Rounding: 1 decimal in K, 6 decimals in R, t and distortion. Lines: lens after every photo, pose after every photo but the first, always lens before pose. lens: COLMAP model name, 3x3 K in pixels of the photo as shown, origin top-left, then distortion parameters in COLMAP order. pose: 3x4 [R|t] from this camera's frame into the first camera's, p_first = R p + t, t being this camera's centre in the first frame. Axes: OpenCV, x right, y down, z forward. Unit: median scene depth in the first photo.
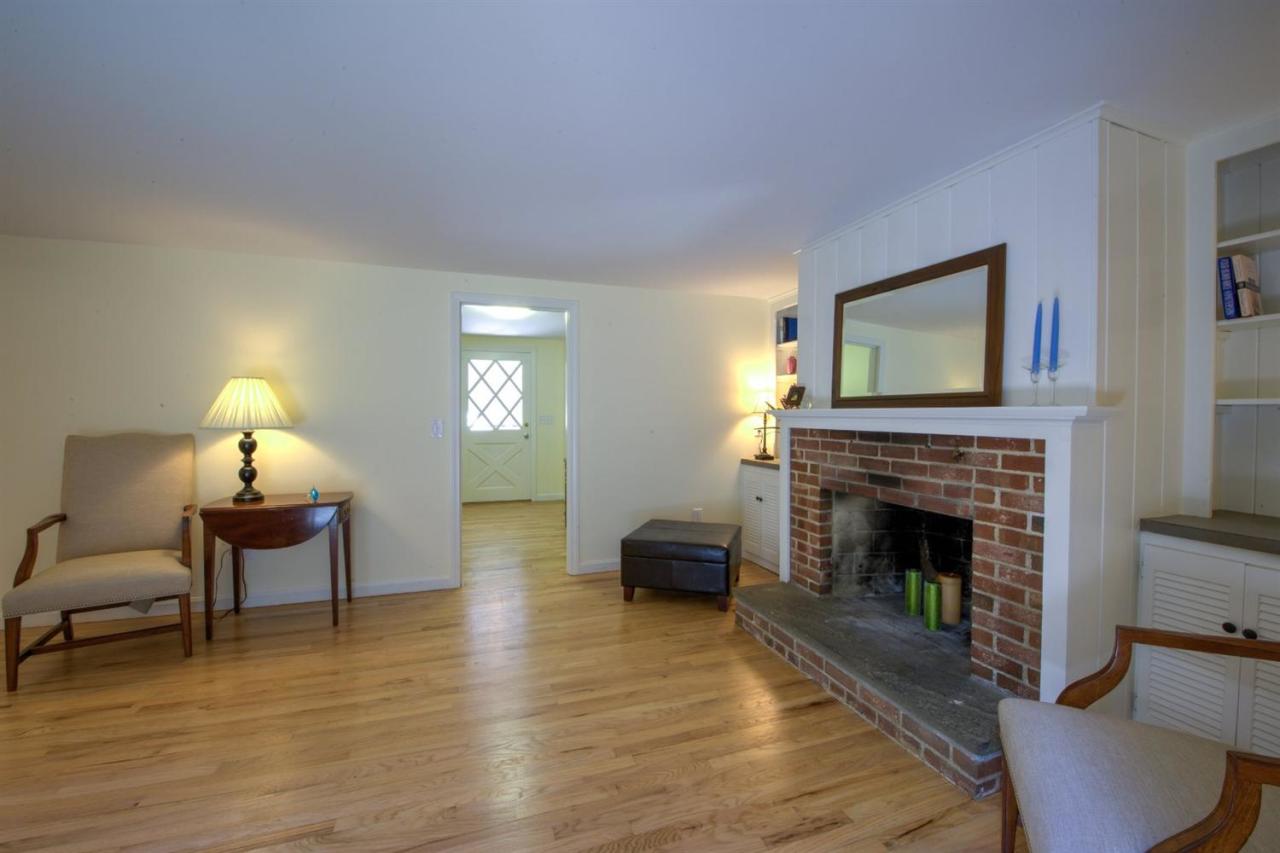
lens RADIAL K [[517.3, 0, 644.7], [0, 517.3, 423.7], [0, 0, 1]] dist [-0.016129, -0.002700]
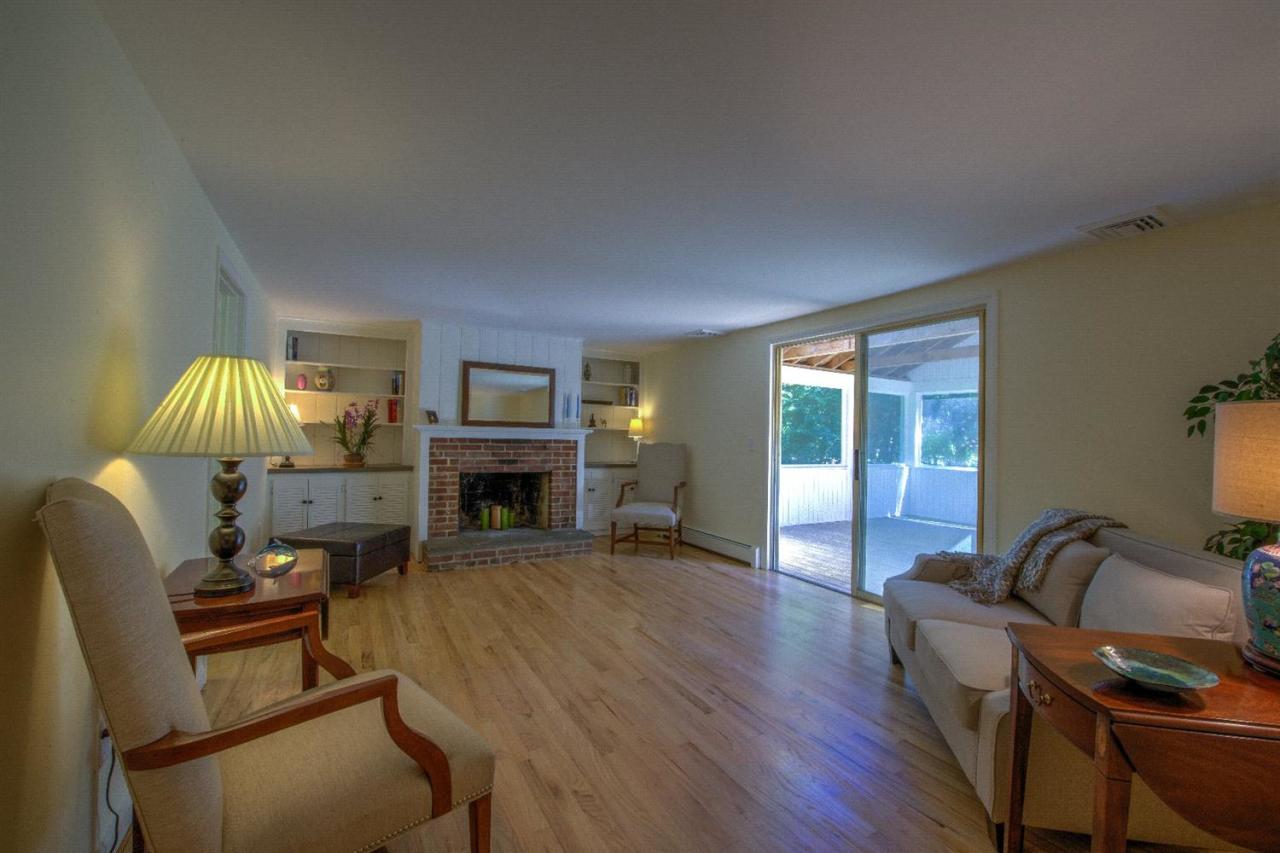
lens RADIAL K [[517.3, 0, 643.9], [0, 517.3, 424.5], [0, 0, 1]] dist [-0.016129, -0.002700]
pose [[-0.184652, 0.008933, 0.982763, -1.838860], [-0.006012, 0.999930, -0.010219, -0.025867], [-0.982786, -0.007796, -0.184585, 0.910625]]
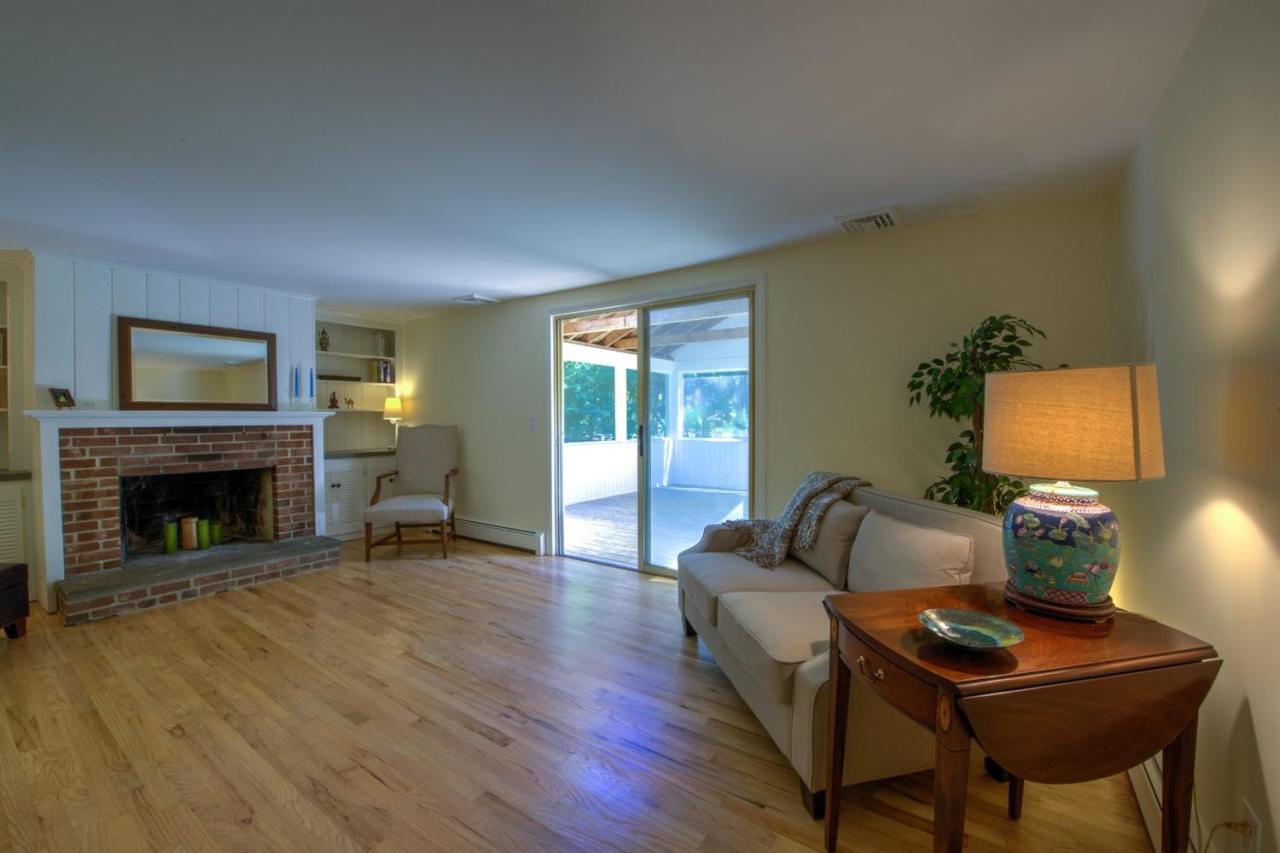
lens RADIAL K [[517.3, 0, 645.8], [0, 517.3, 425.2], [0, 0, 1]] dist [-0.016129, -0.002700]
pose [[-0.588346, -0.018875, 0.808389, -1.672525], [0.013503, 0.999359, 0.033161, -0.021809], [-0.808496, 0.030426, -0.587714, 0.890184]]
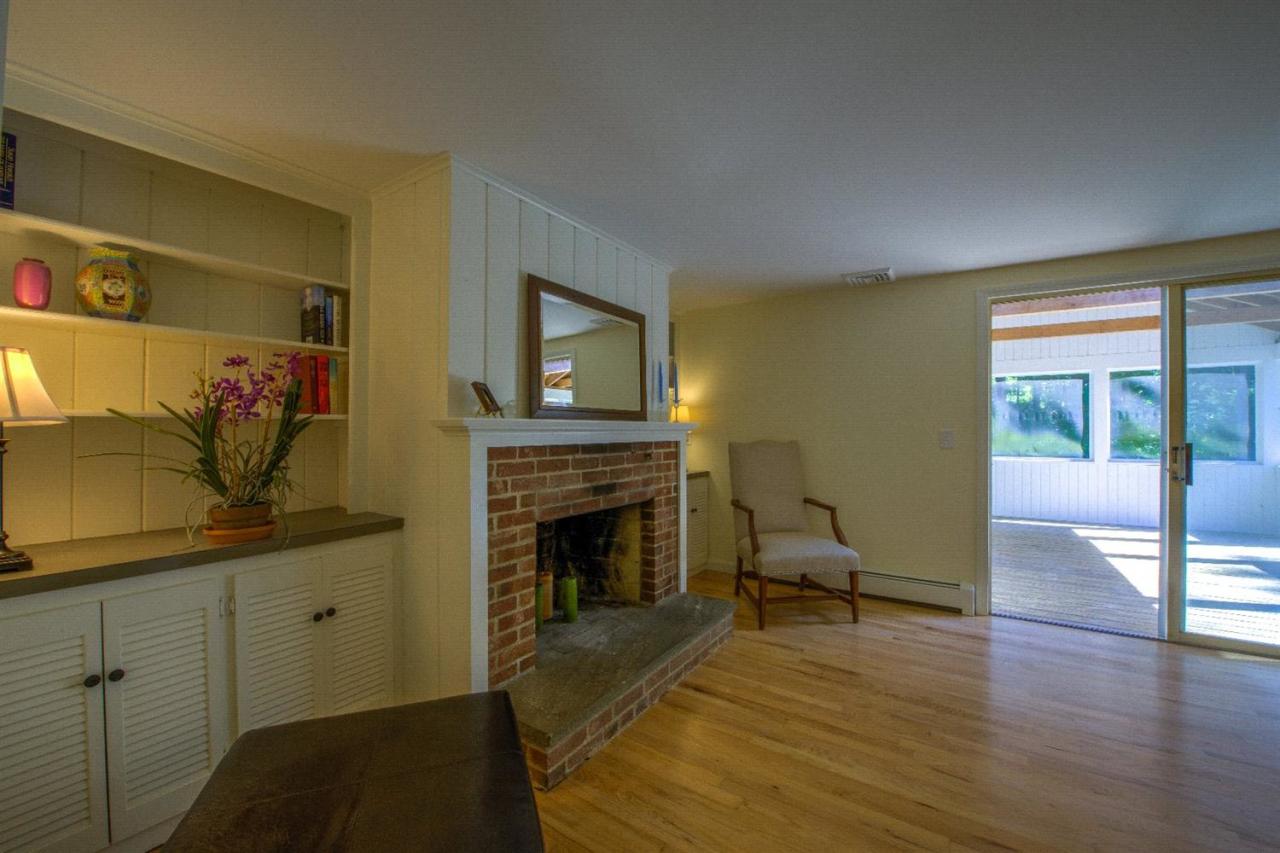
lens RADIAL K [[508.3, 0, 645.1], [0, 508.3, 423.3], [0, 0, 1]] dist [-0.018664, -0.000787]
pose [[-0.601985, 0.001841, 0.798506, -0.446973], [0.009261, 0.999946, 0.004676, -0.031004], [-0.798454, 0.010210, -0.601969, 1.676160]]
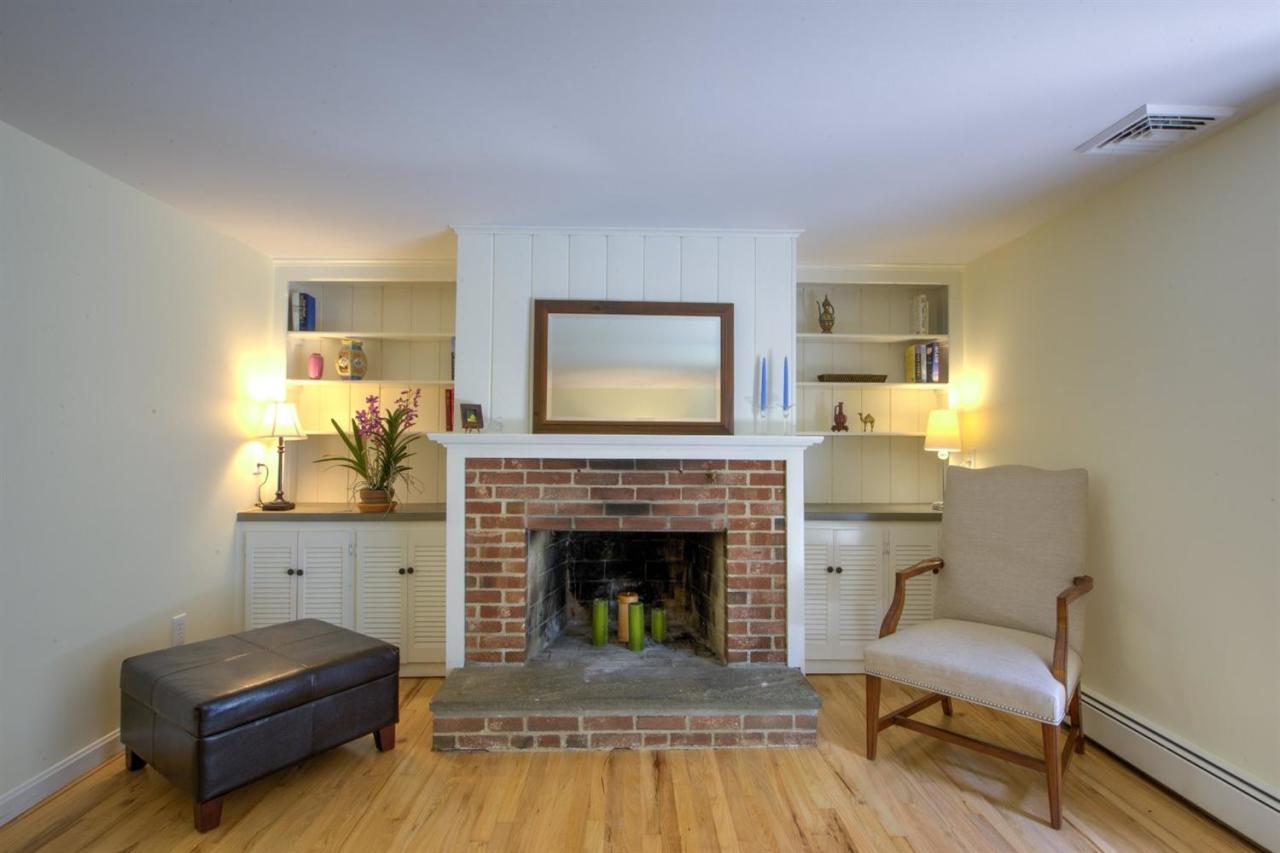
lens RADIAL K [[628.8, 0, 645.5], [0, 628.8, 423.1], [0, 0, 1]] dist [-0.006679, -0.003148]
pose [[0.306881, 0.022927, 0.951472, -0.704845], [0.011850, 0.999540, -0.027907, -0.019563], [-0.951674, 0.019839, 0.306469, 0.647499]]
